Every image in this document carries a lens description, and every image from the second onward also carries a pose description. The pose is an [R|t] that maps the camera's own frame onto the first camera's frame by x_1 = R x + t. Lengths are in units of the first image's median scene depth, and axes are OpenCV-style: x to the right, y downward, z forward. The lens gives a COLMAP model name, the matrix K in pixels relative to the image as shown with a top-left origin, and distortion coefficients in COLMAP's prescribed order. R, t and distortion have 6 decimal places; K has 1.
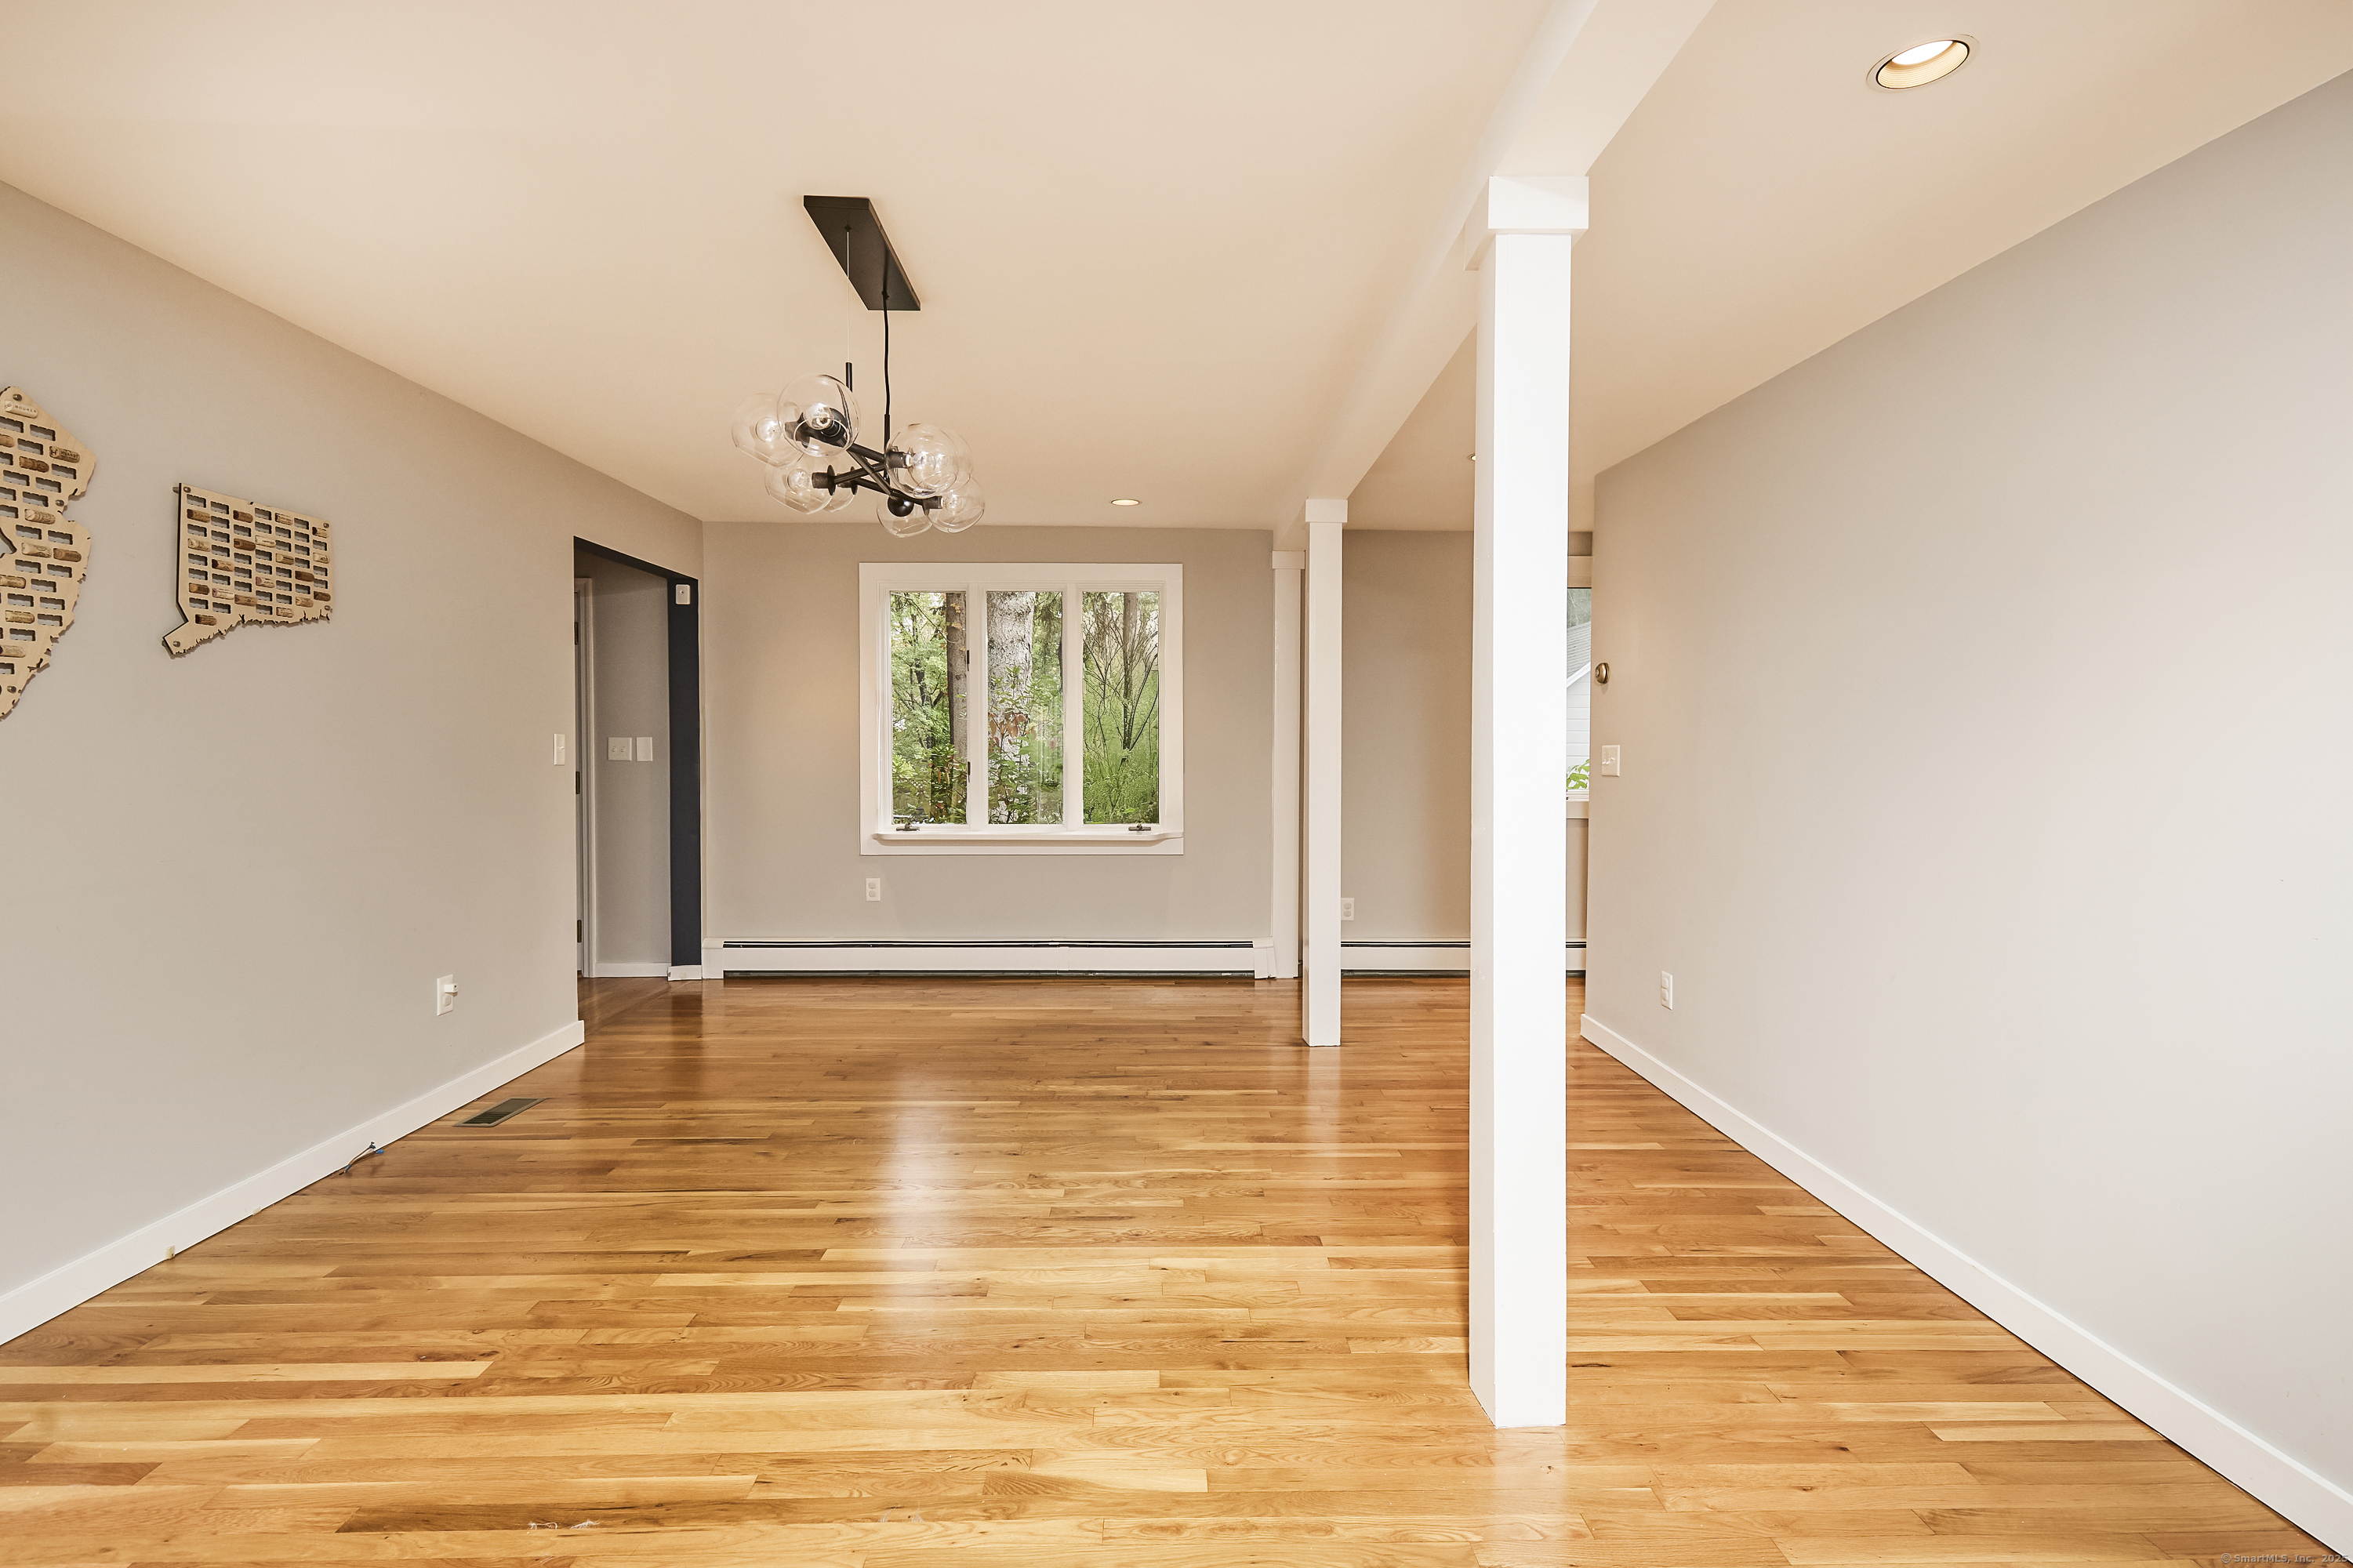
lens RADIAL K [[1074.8, 0, 1166.6], [0, 1074.8, 782.5], [0, 0, 1]] dist [0.003089, 0.000322]
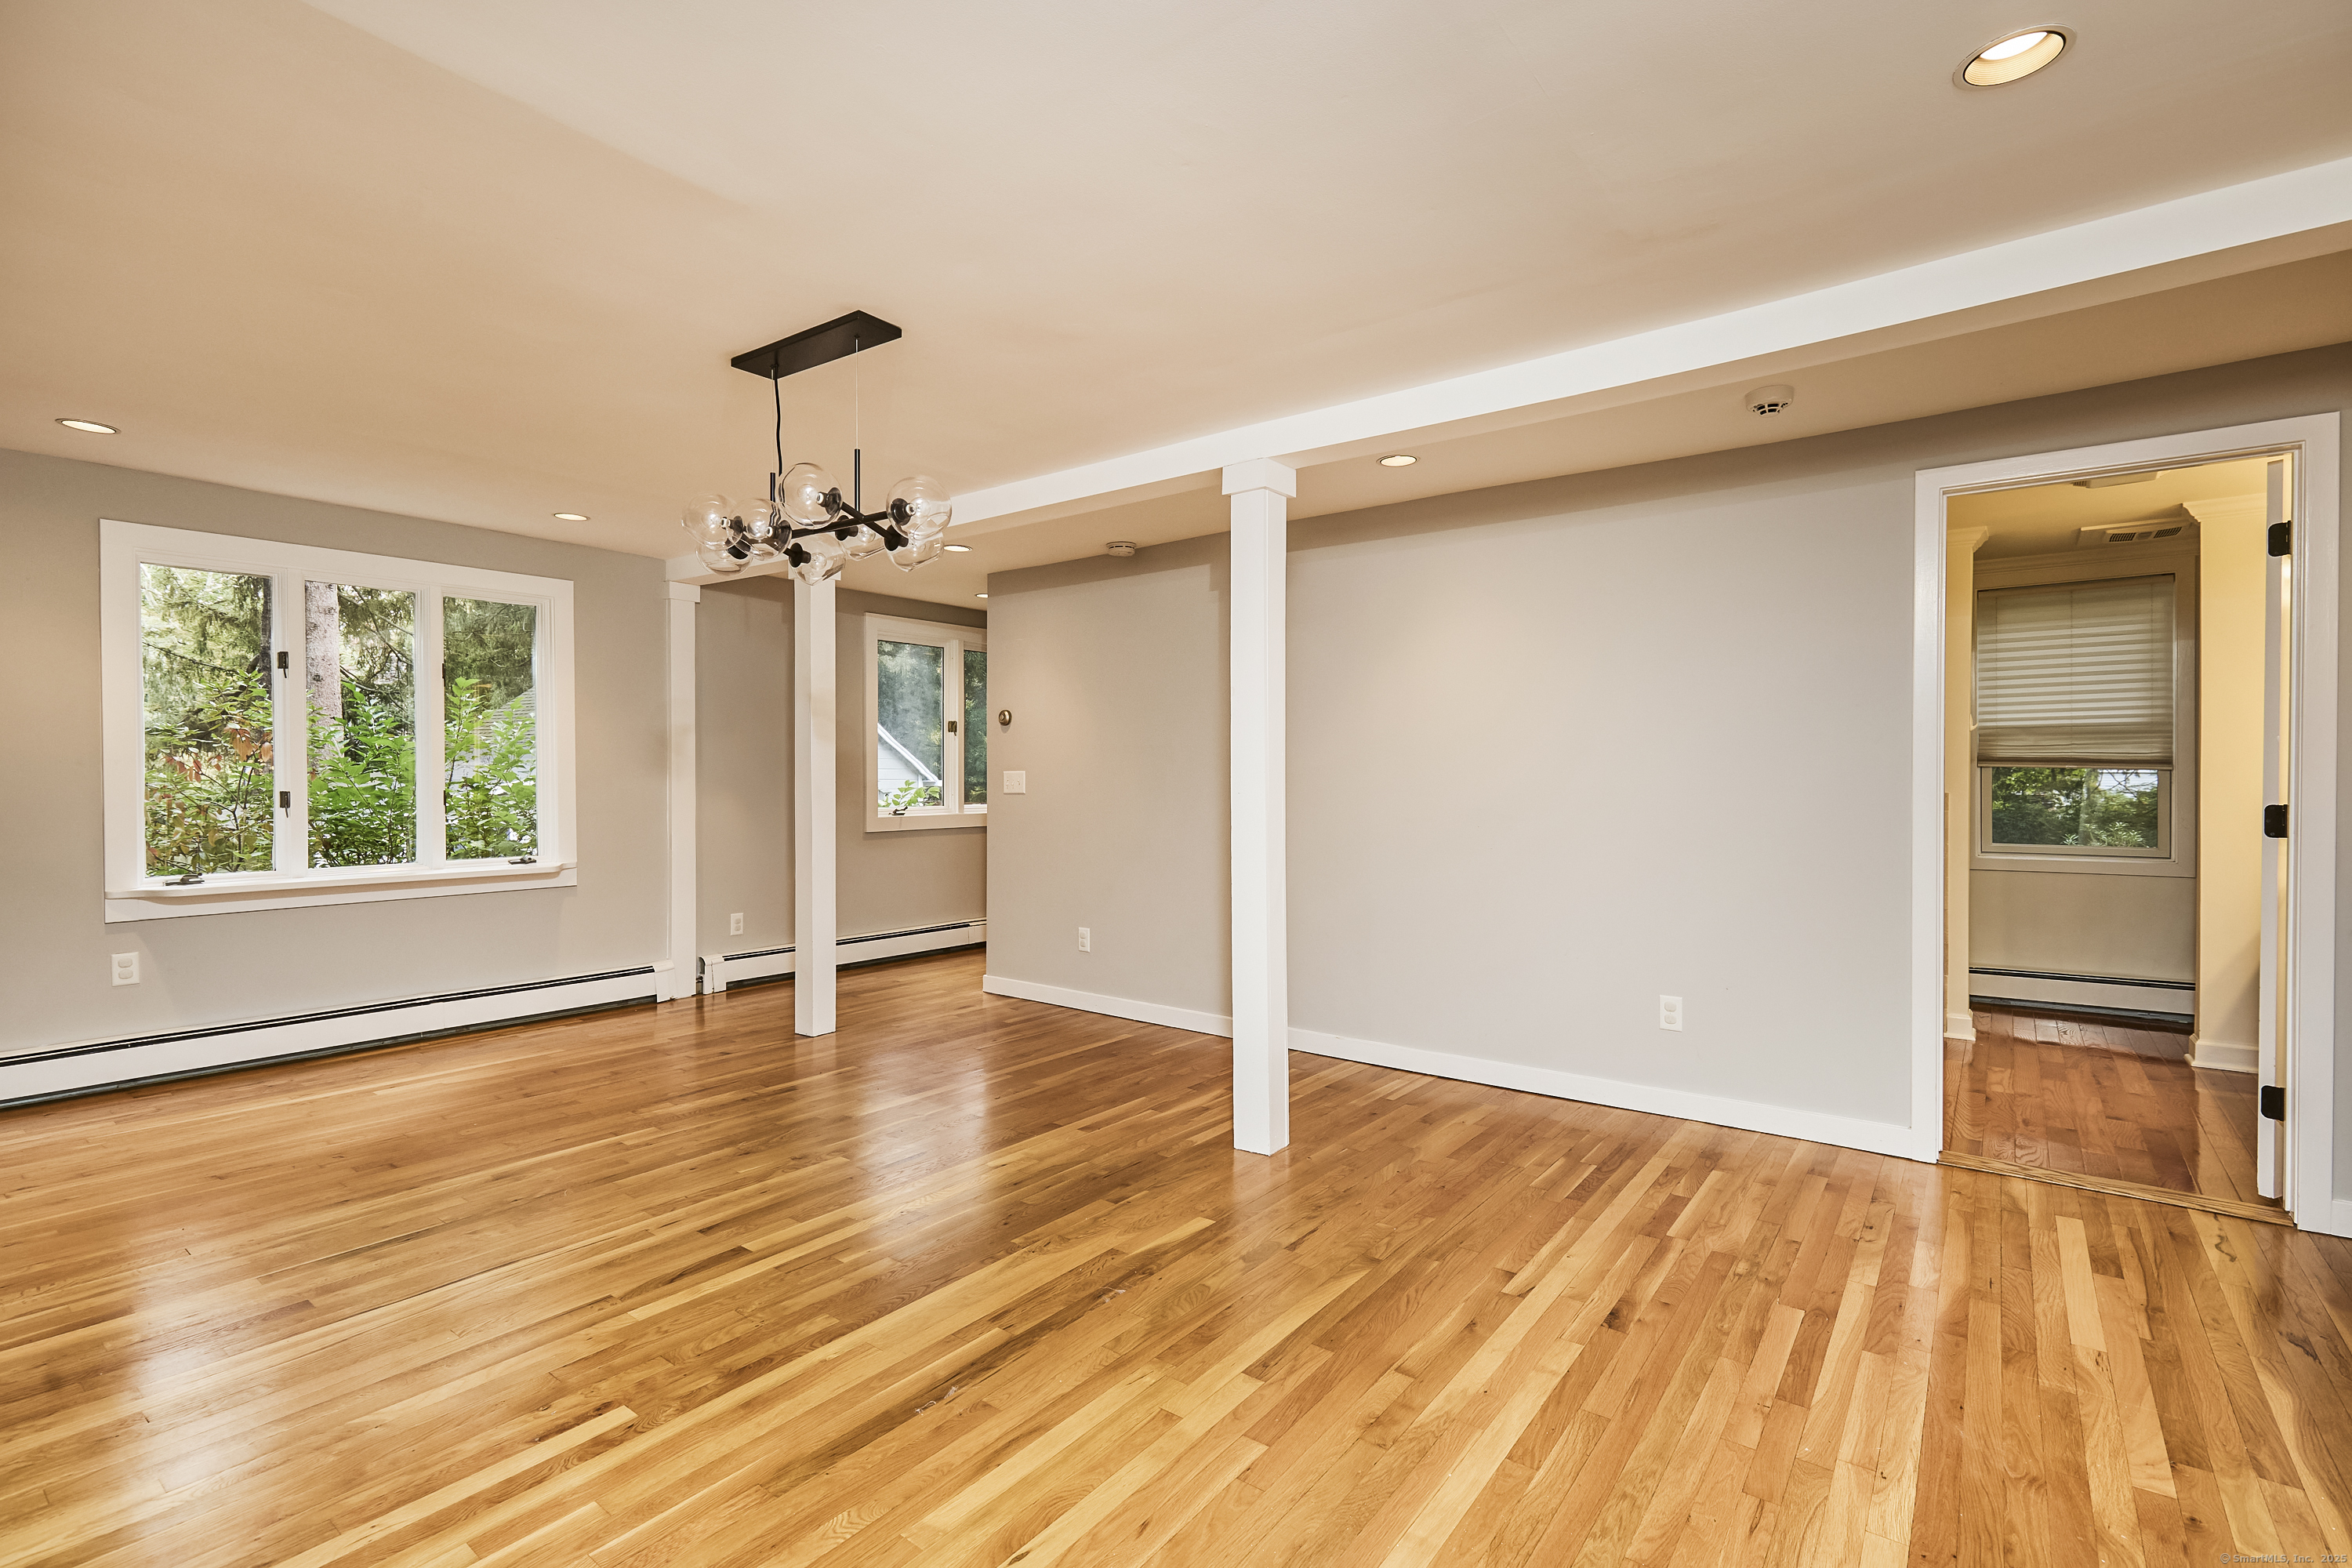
lens RADIAL K [[1074.4, 0, 1138.1], [0, 1074.4, 791.3], [0, 0, 1]] dist [0.003089, 0.000322]
pose [[0.646765, -0.015297, 0.762536, -0.495489], [0.027674, 0.999611, -0.003420, 0.001347], [-0.762187, 0.023315, 0.646937, 0.005040]]
